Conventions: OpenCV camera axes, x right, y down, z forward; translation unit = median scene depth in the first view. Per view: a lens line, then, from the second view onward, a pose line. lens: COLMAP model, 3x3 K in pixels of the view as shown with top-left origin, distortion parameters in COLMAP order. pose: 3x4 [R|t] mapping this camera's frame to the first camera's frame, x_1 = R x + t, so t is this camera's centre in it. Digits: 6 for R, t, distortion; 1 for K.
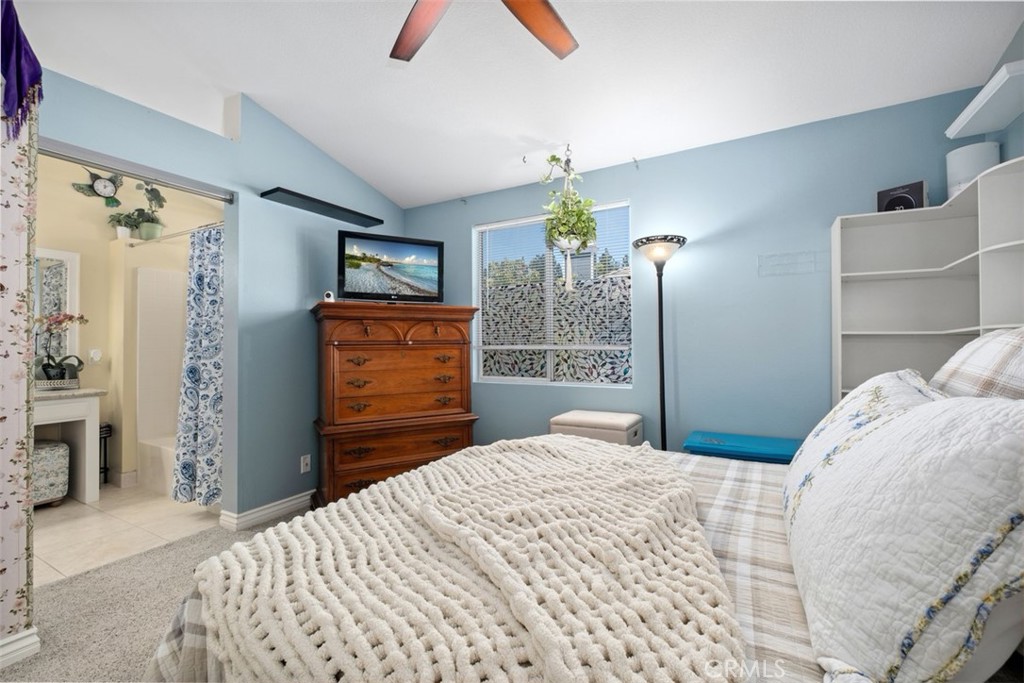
lens RADIAL K [[439.0, 0, 511.2], [0, 439.0, 337.1], [0, 0, 1]] dist [0.002307, -0.005545]
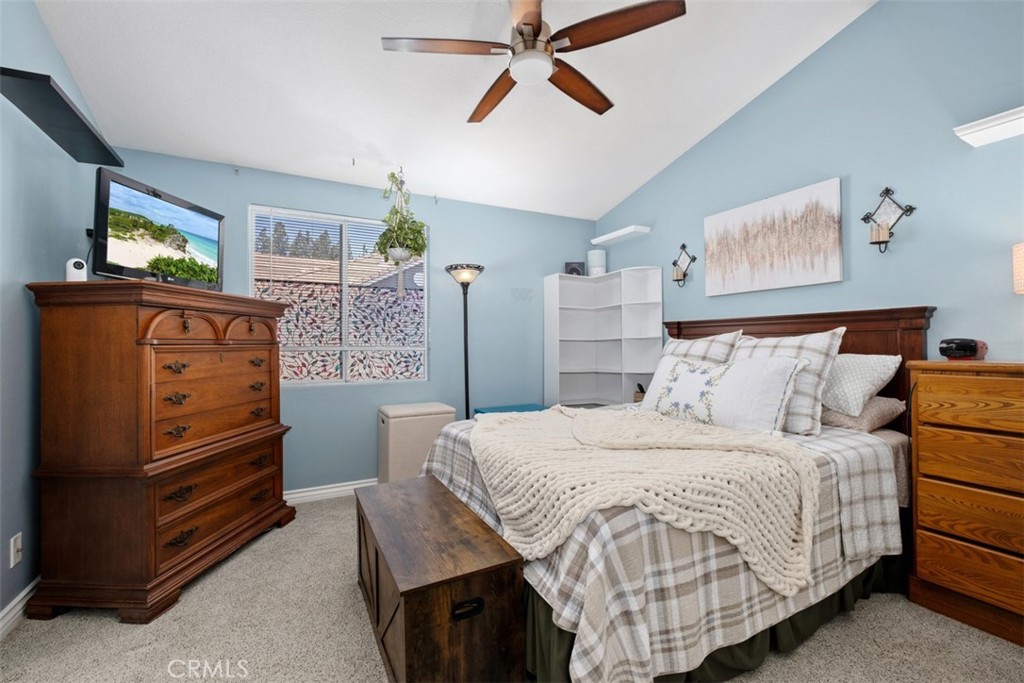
lens RADIAL K [[439.0, 0, 511.2], [0, 439.0, 337.1], [0, 0, 1]] dist [0.002307, -0.005545]
pose [[0.547782, 0.020685, 0.836365, -0.591475], [-0.018530, 0.999749, -0.012590, 0.003408], [-0.836416, -0.008601, 0.548028, 0.137284]]
